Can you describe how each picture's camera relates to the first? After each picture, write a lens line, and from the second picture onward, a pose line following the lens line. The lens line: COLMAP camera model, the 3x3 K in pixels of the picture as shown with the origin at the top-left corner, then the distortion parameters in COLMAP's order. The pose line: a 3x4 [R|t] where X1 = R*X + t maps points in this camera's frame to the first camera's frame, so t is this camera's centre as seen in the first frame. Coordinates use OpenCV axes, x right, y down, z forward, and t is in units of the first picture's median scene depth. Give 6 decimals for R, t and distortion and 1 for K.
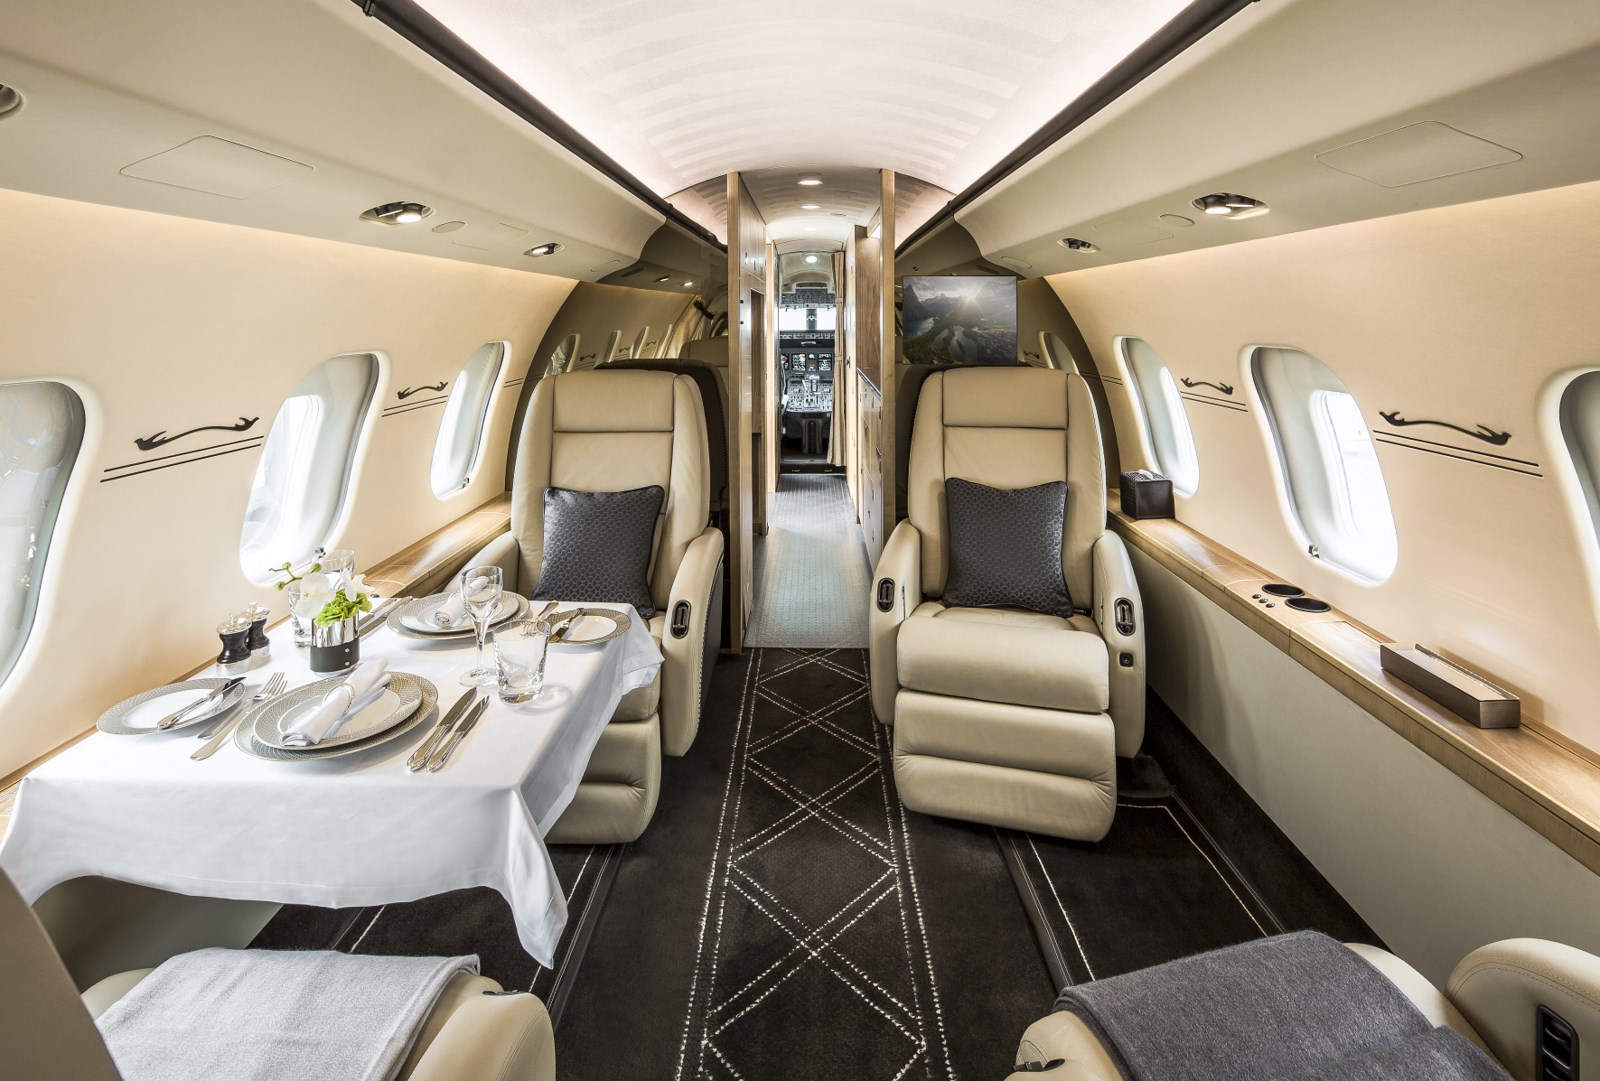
lens RADIAL K [[731.6, 0, 800.0], [0, 731.6, 540.5], [0, 0, 1]] dist [-0.009401, 0.000079]
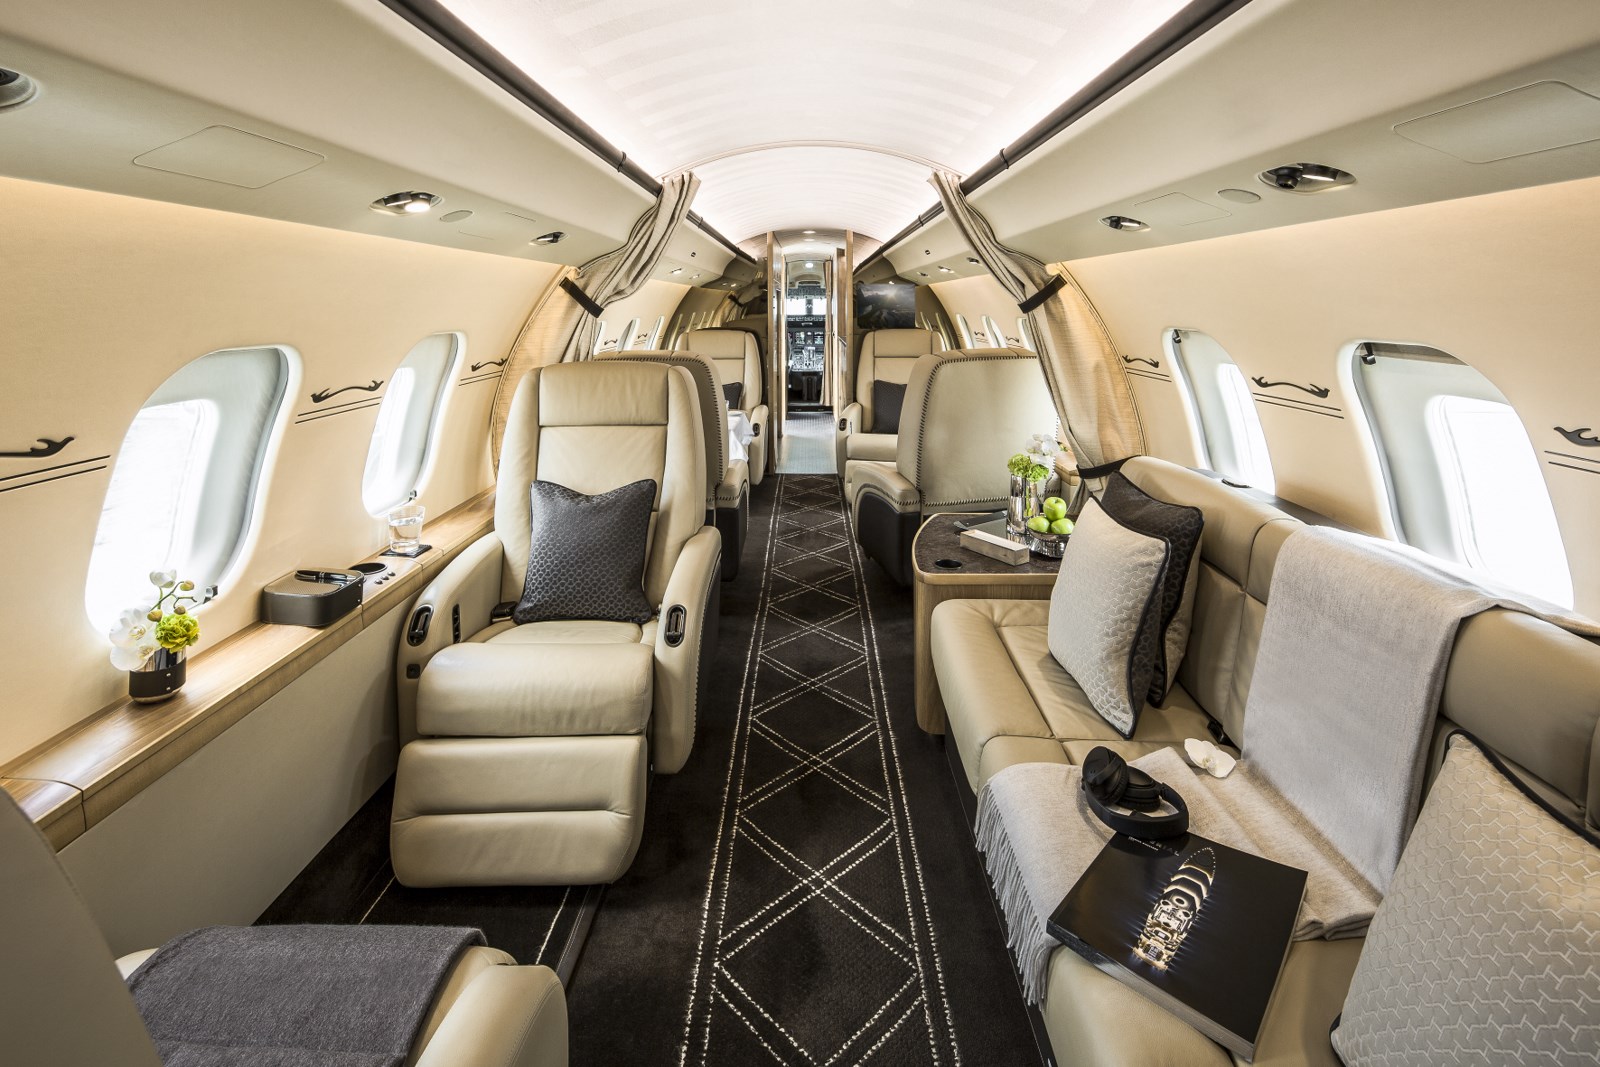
lens RADIAL K [[904.4, 0, 820.8], [0, 904.4, 530.7], [0, 0, 1]] dist [-0.003713, 0.001639]
pose [[0.999752, -0.005948, 0.021443, -0.001399], [0.007102, 0.998509, -0.054120, 0.210926], [-0.021089, 0.054259, 0.998304, -0.680010]]
